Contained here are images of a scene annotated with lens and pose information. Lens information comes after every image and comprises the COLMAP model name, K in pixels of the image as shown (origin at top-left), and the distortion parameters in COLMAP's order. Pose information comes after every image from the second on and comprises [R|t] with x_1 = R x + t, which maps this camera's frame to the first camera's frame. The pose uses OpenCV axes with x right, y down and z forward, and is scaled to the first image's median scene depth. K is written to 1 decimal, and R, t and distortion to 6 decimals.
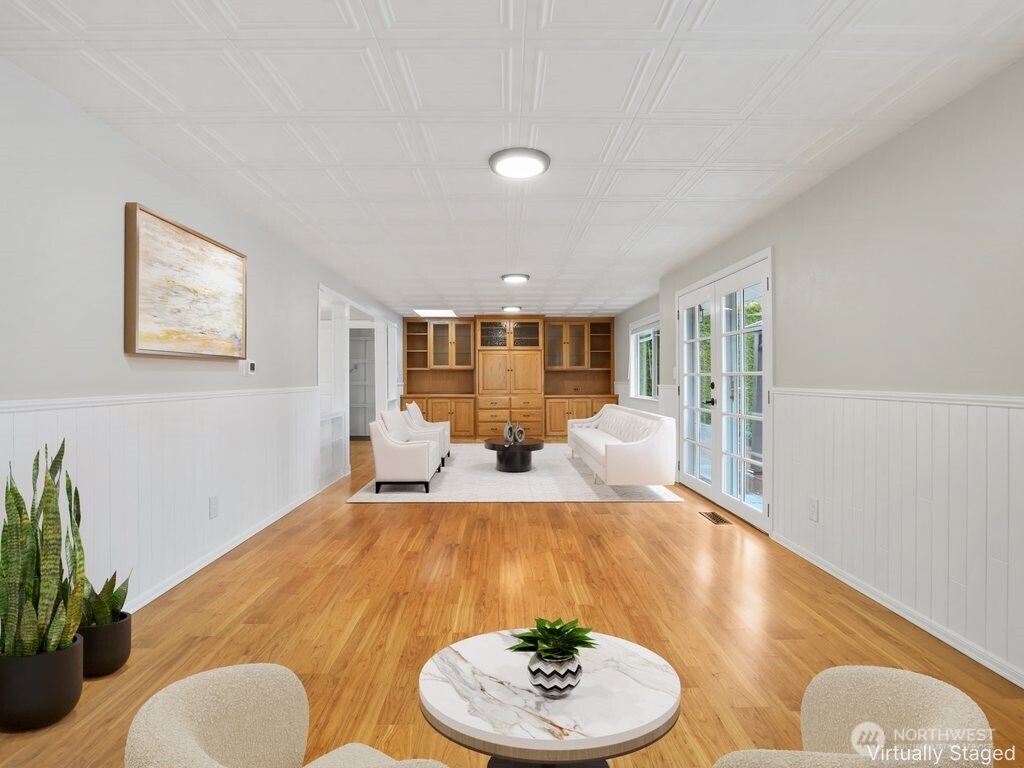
lens RADIAL K [[498.0, 0, 505.9], [0, 498.0, 377.0], [0, 0, 1]] dist [-0.033360, 0.000019]
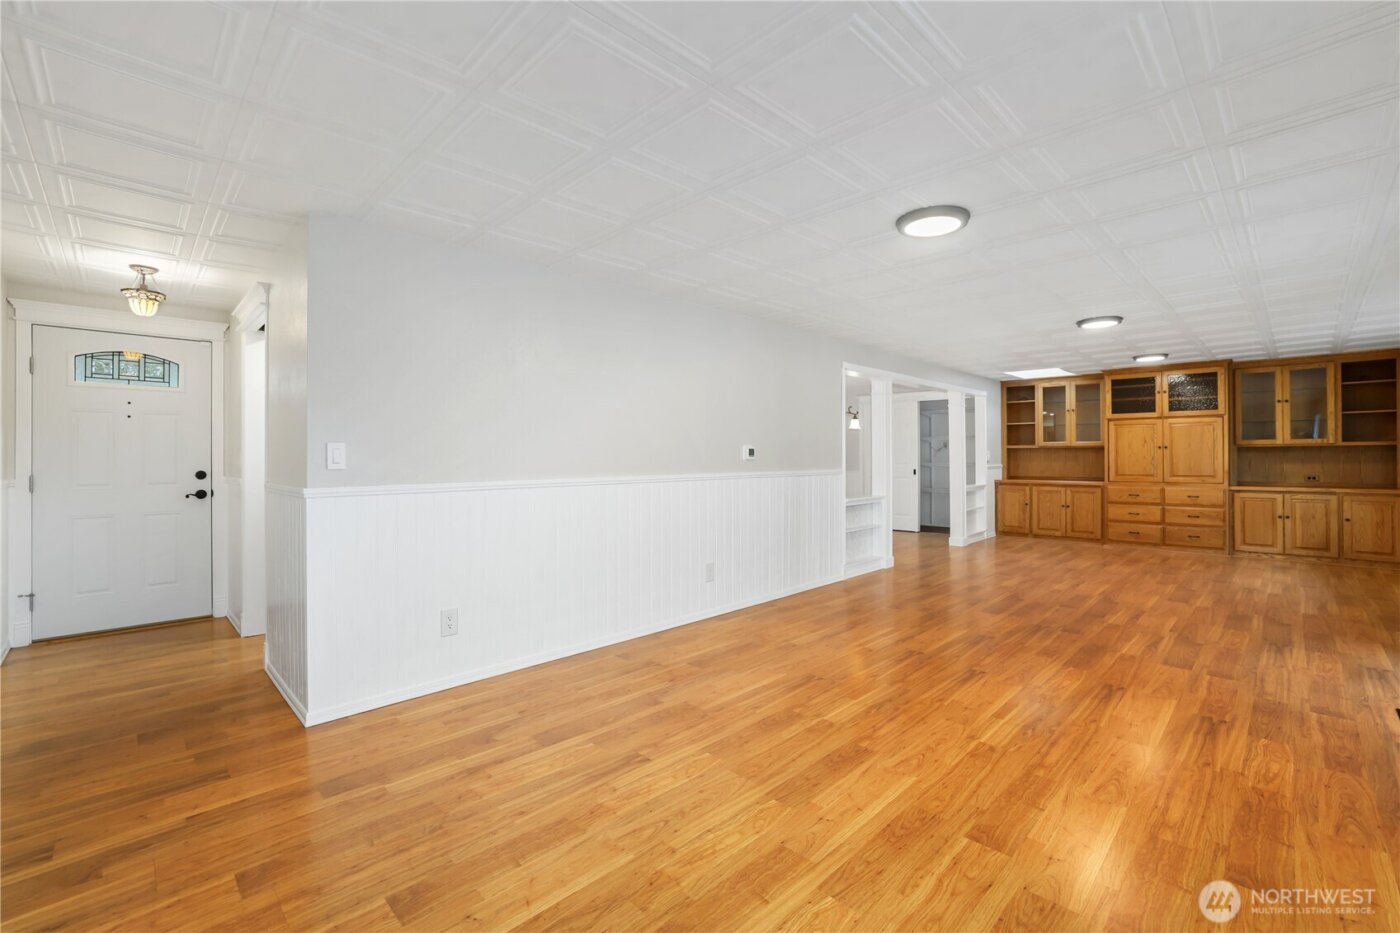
lens RADIAL K [[599.4, 0, 697.7], [0, 599.4, 457.3], [0, 0, 1]] dist [-0.021260, 0.000099]
pose [[0.700130, 0.000711, -0.714015, 0.140036], [0.003392, 0.999985, 0.004321, -0.005922], [0.714007, -0.005447, 0.700117, -0.008928]]
